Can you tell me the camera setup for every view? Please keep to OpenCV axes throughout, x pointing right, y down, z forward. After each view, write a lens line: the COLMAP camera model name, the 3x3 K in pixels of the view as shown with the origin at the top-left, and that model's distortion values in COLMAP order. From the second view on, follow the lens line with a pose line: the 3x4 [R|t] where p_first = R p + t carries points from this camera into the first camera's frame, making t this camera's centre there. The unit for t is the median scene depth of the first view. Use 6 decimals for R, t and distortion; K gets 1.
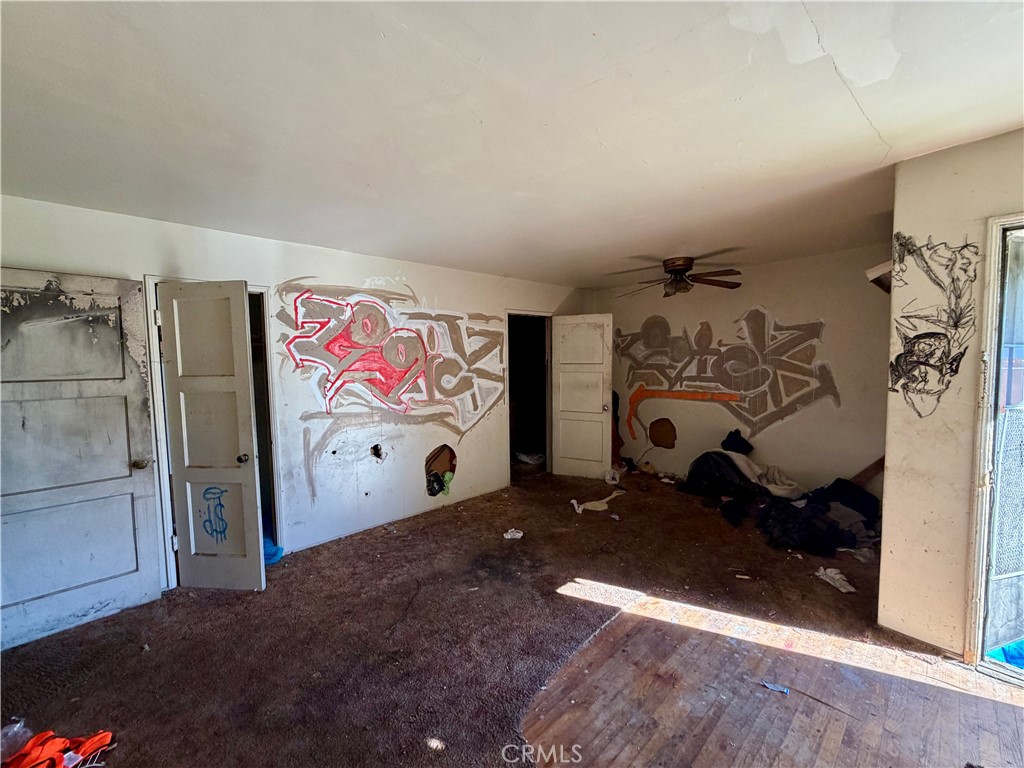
lens RADIAL K [[407.3, 0, 509.0], [0, 407.3, 382.4], [0, 0, 1]] dist [-0.001114, 0.000172]
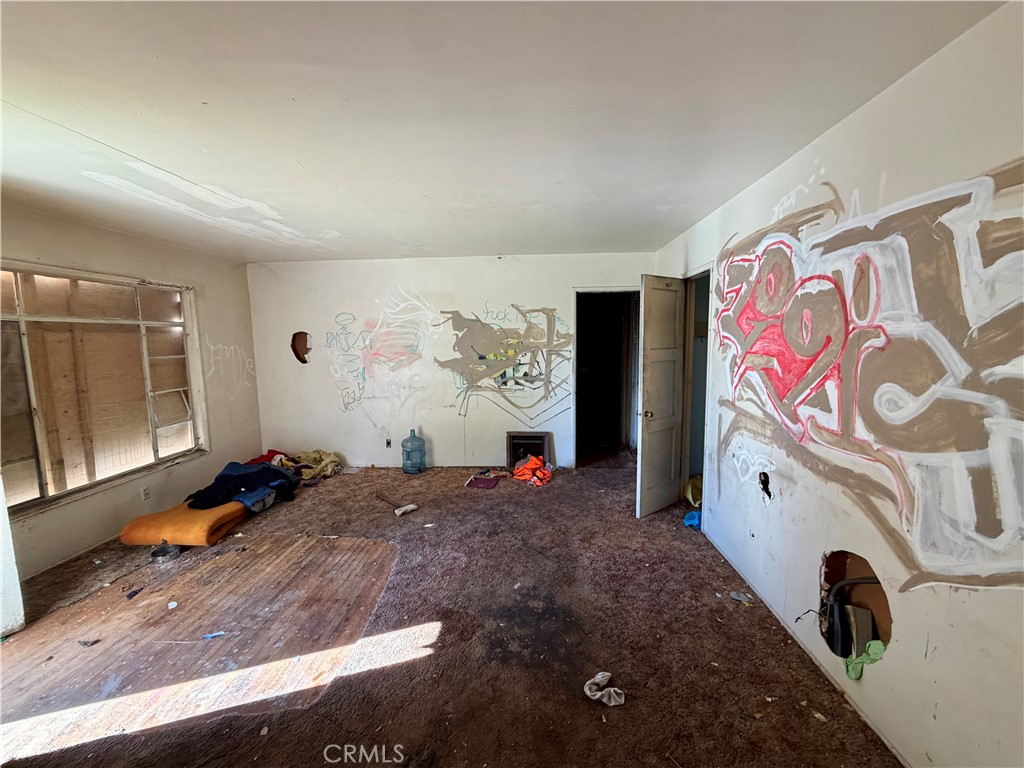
lens RADIAL K [[407.3, 0, 511.0], [0, 407.3, 384.4], [0, 0, 1]] dist [-0.001114, 0.000172]
pose [[-0.718244, 0.106827, -0.687541, 0.364564], [-0.013167, 0.985880, 0.166936, -0.079611], [0.695666, 0.128954, -0.706696, 1.104454]]
